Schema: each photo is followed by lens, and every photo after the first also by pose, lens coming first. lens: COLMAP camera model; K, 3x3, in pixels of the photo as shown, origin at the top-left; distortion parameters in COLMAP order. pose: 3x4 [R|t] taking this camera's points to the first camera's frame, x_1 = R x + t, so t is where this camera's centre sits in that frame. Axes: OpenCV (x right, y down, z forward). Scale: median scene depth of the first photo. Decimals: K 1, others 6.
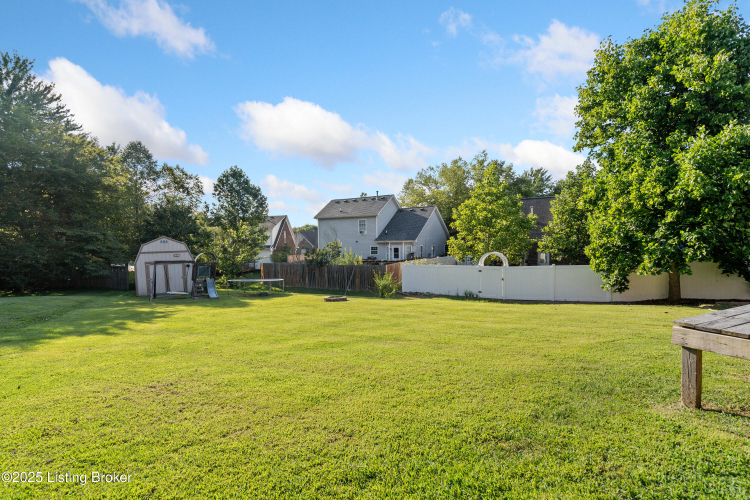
lens RADIAL K [[356.3, 0, 373.8], [0, 356.3, 268.3], [0, 0, 1]] dist [-0.004720, -0.000211]
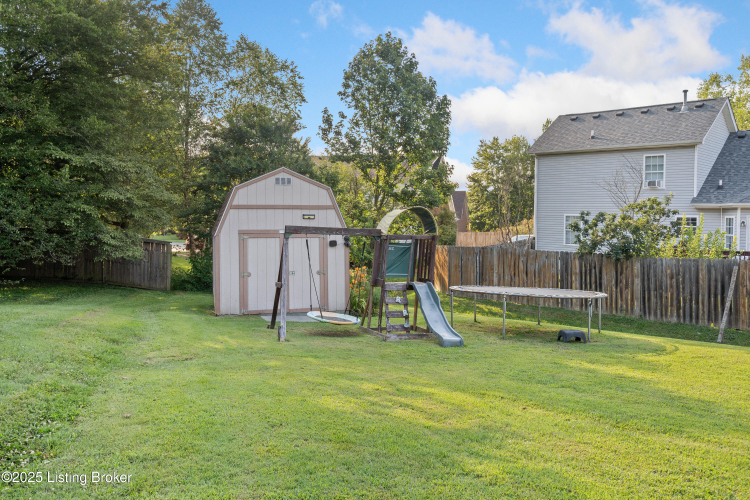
lens RADIAL K [[592.5, 0, 375.5], [0, 592.5, 247.1], [0, 0, 1]] dist [-0.000348, -0.001825]
pose [[0.981923, 0.036053, -0.185814, -0.256415], [-0.040701, 0.998945, -0.021262, 0.007797], [0.184851, 0.028440, 0.982355, 0.252277]]
